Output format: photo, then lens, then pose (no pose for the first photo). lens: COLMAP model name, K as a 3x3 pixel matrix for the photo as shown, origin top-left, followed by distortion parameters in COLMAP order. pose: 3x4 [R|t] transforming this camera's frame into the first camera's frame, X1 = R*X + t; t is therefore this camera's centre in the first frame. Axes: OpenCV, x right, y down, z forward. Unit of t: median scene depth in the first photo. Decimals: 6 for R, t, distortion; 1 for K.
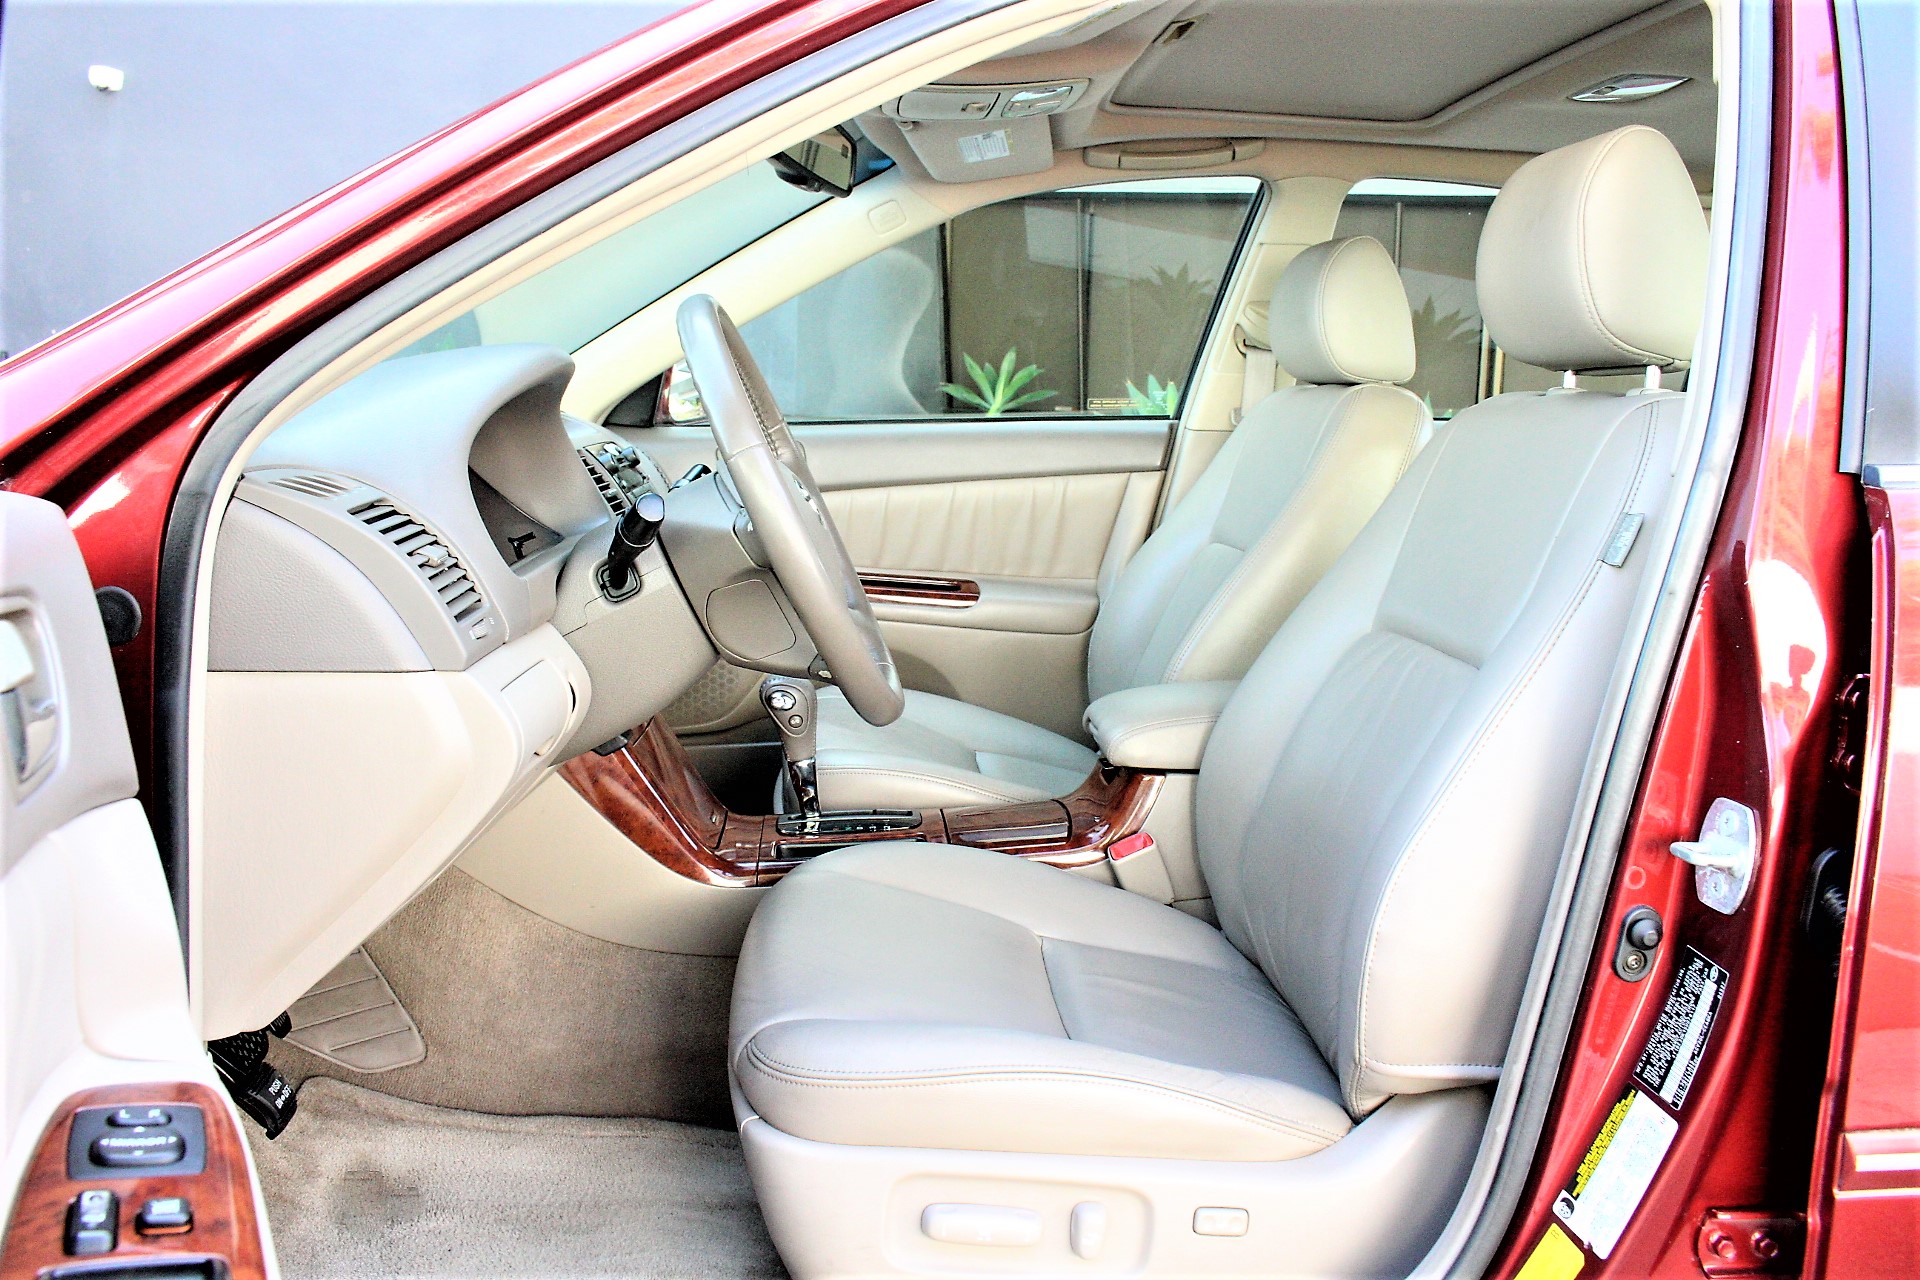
lens RADIAL K [[1590.5, 0, 945.6], [0, 1590.5, 641.1], [0, 0, 1]] dist [-0.155194, 0.121336]
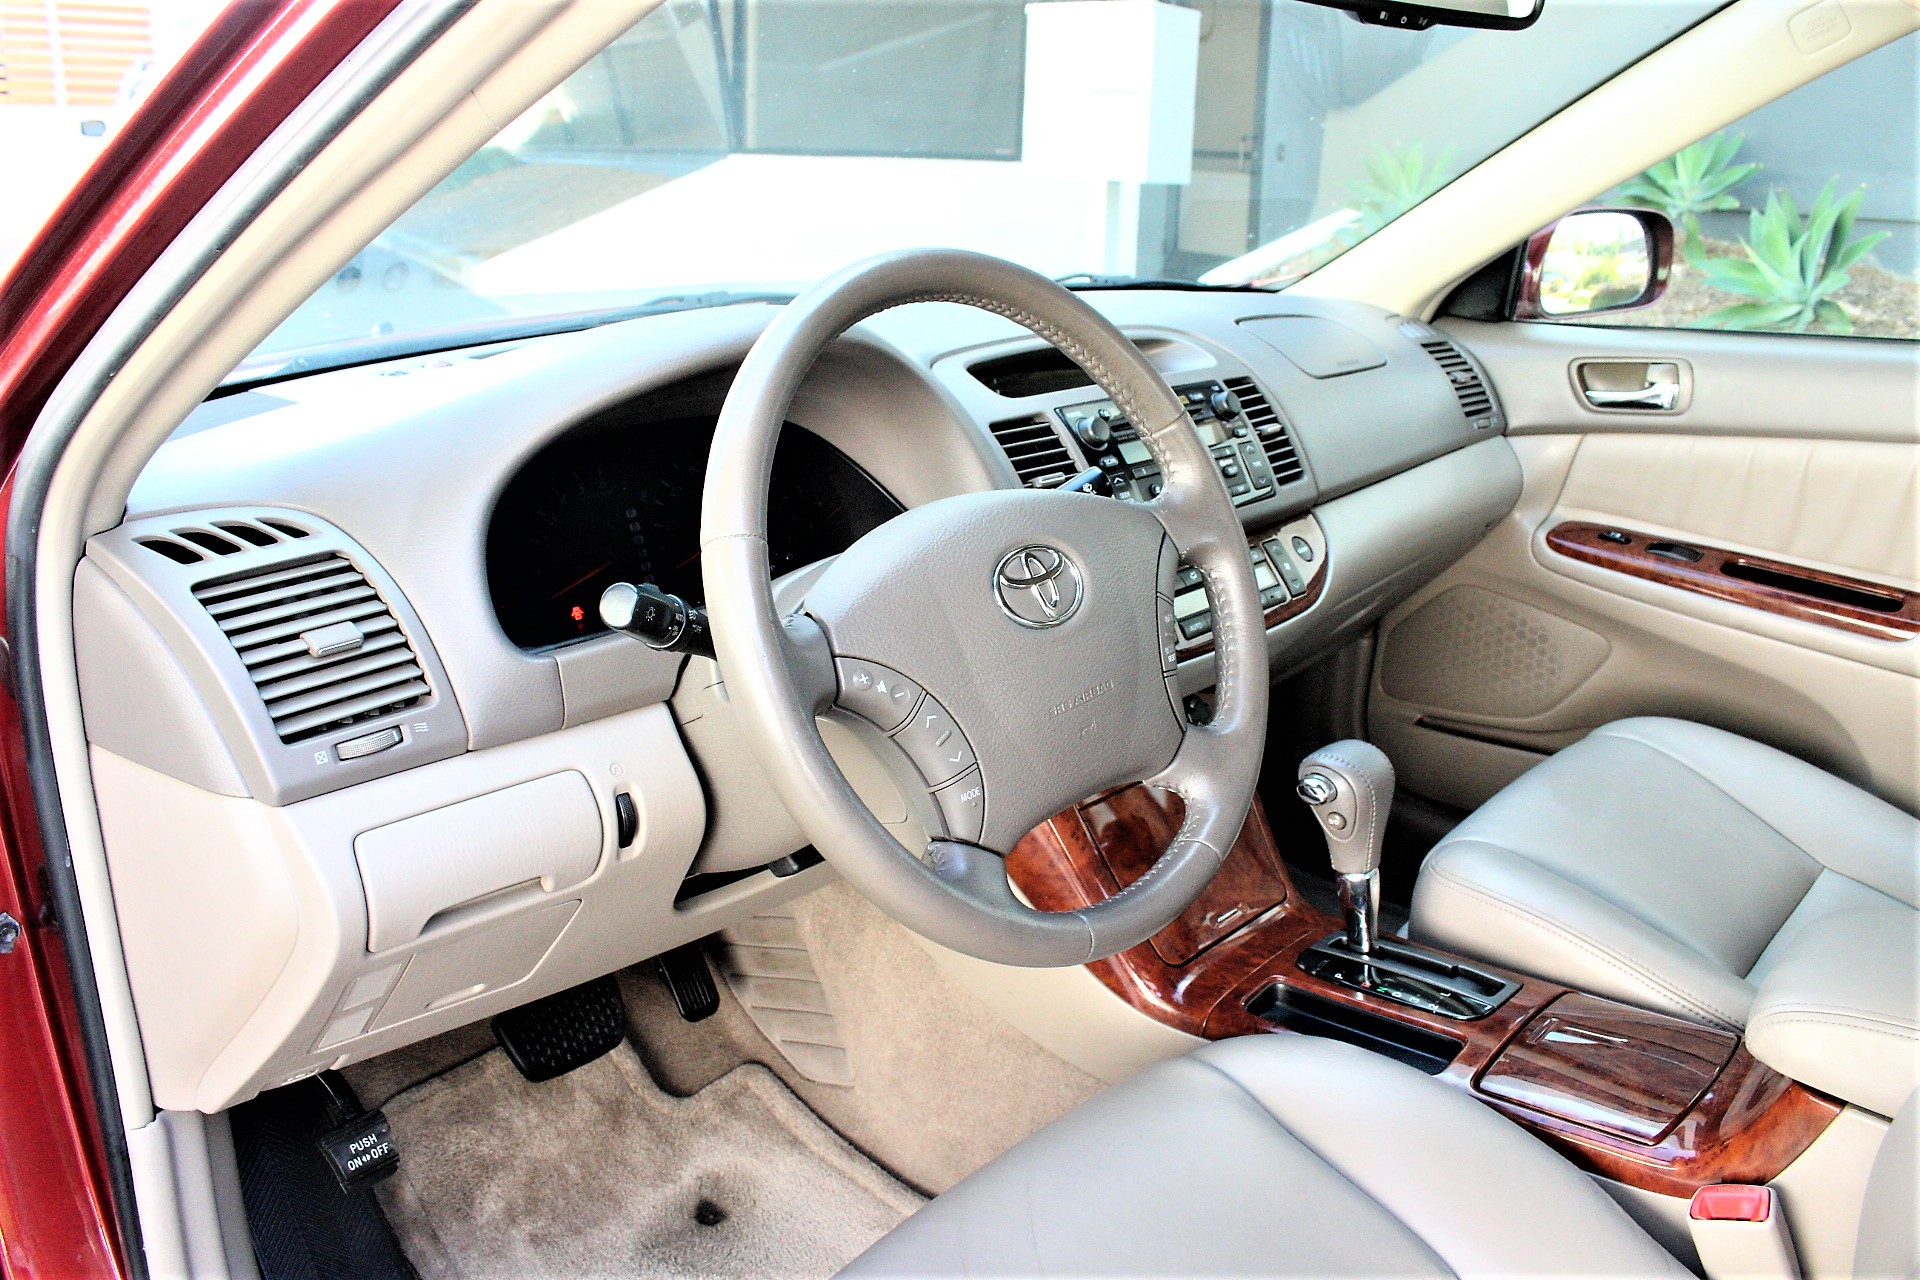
lens RADIAL K [[1587.3, 0, 948.7], [0, 1587.3, 641.4], [0, 0, 1]] dist [-0.155500, 0.119771]
pose [[0.688072, 0.199370, -0.697717, 0.338270], [-0.098971, 0.978315, 0.181948, -0.180039], [0.718862, -0.056140, 0.692883, 0.550931]]
